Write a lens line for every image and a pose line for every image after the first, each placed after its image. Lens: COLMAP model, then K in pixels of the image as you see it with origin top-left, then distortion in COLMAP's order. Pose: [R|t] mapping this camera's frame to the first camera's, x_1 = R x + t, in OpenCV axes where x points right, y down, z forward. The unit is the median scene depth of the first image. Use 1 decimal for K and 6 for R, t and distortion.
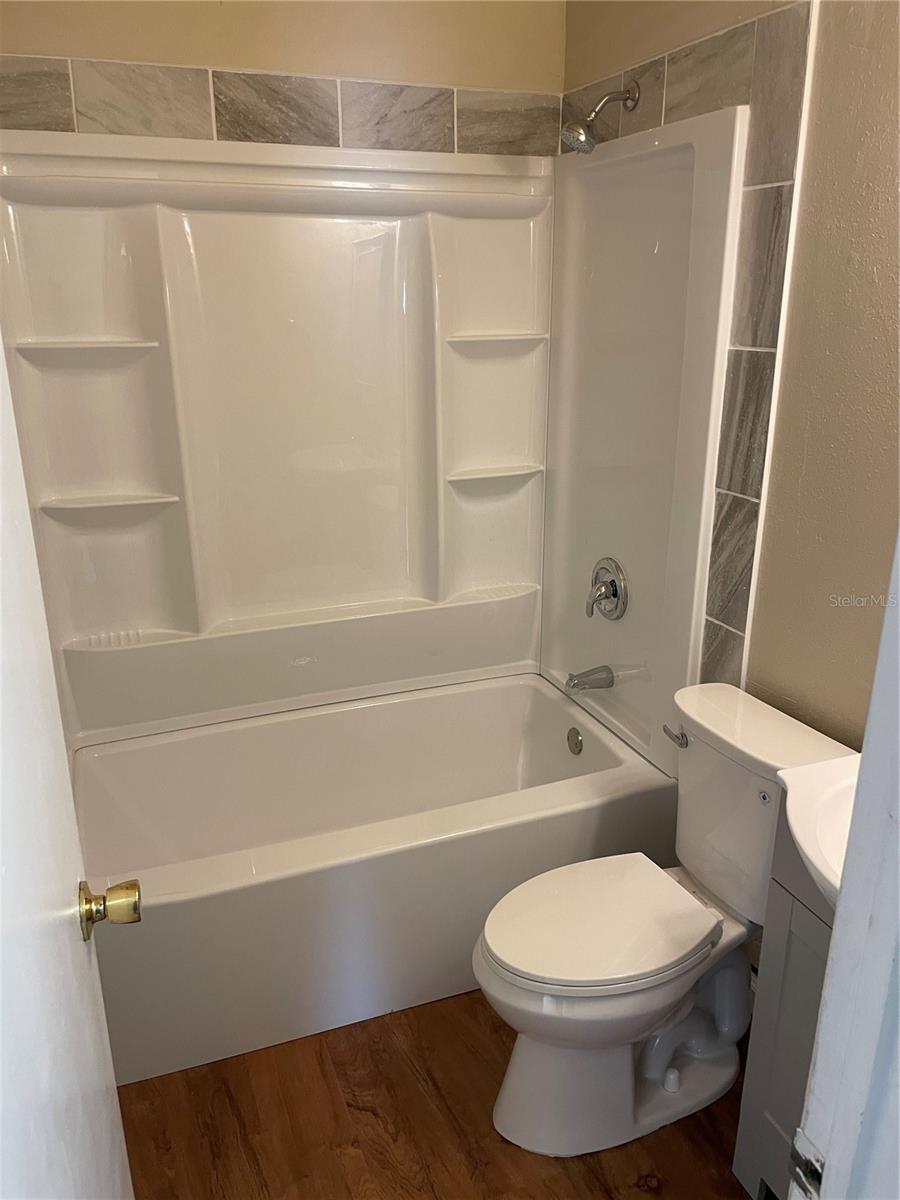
lens RADIAL K [[927.0, 0, 450.0], [0, 927.0, 600.0], [0, 0, 1]] dist [0.090872, -0.132455]
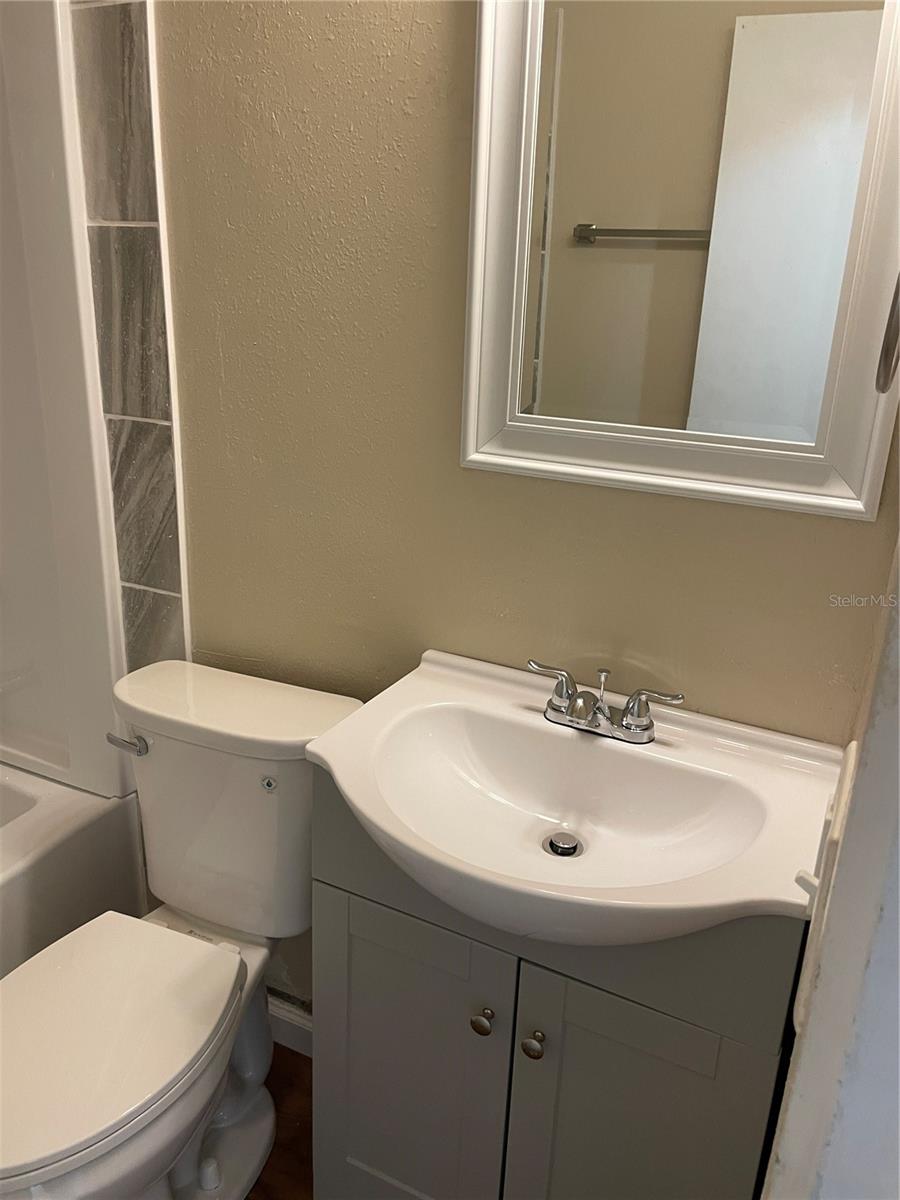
lens RADIAL K [[927.0, 0, 450.0], [0, 927.0, 600.0], [0, 0, 1]] dist [0.090872, -0.132455]
pose [[0.739417, -0.182071, 0.648161, -0.032561], [0.171033, 0.981953, 0.080722, 0.016668], [-0.651161, 0.051170, 0.757213, 0.253617]]
